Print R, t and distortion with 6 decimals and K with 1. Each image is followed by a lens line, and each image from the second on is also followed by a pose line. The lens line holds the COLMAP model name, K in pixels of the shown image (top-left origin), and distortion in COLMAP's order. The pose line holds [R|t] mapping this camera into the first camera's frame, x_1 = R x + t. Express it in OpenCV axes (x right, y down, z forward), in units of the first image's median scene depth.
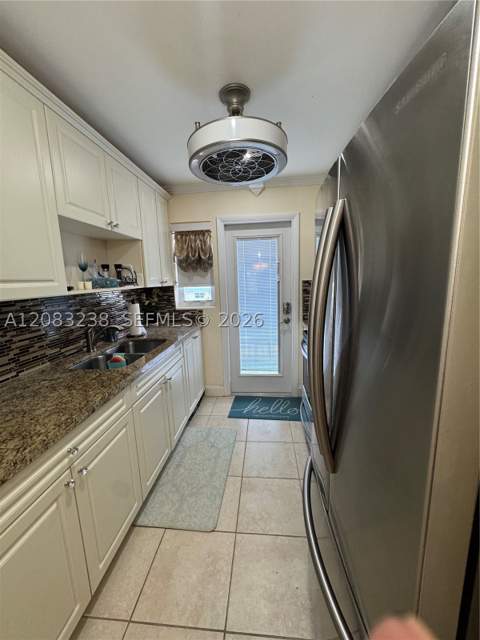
lens RADIAL K [[254.6, 0, 240.2], [0, 254.6, 319.5], [0, 0, 1]] dist [-0.004781, 0.000516]
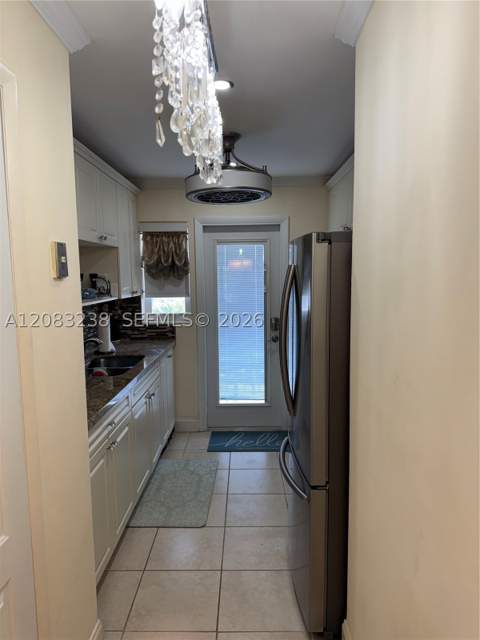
lens RADIAL K [[448.6, 0, 238.2], [0, 448.6, 320.9], [0, 0, 1]] dist [0.105740, -0.141480]
pose [[0.996687, 0.010538, 0.080653, -0.064225], [-0.005650, 0.998146, -0.060599, 0.038794], [-0.081142, 0.059943, 0.994898, -0.507583]]
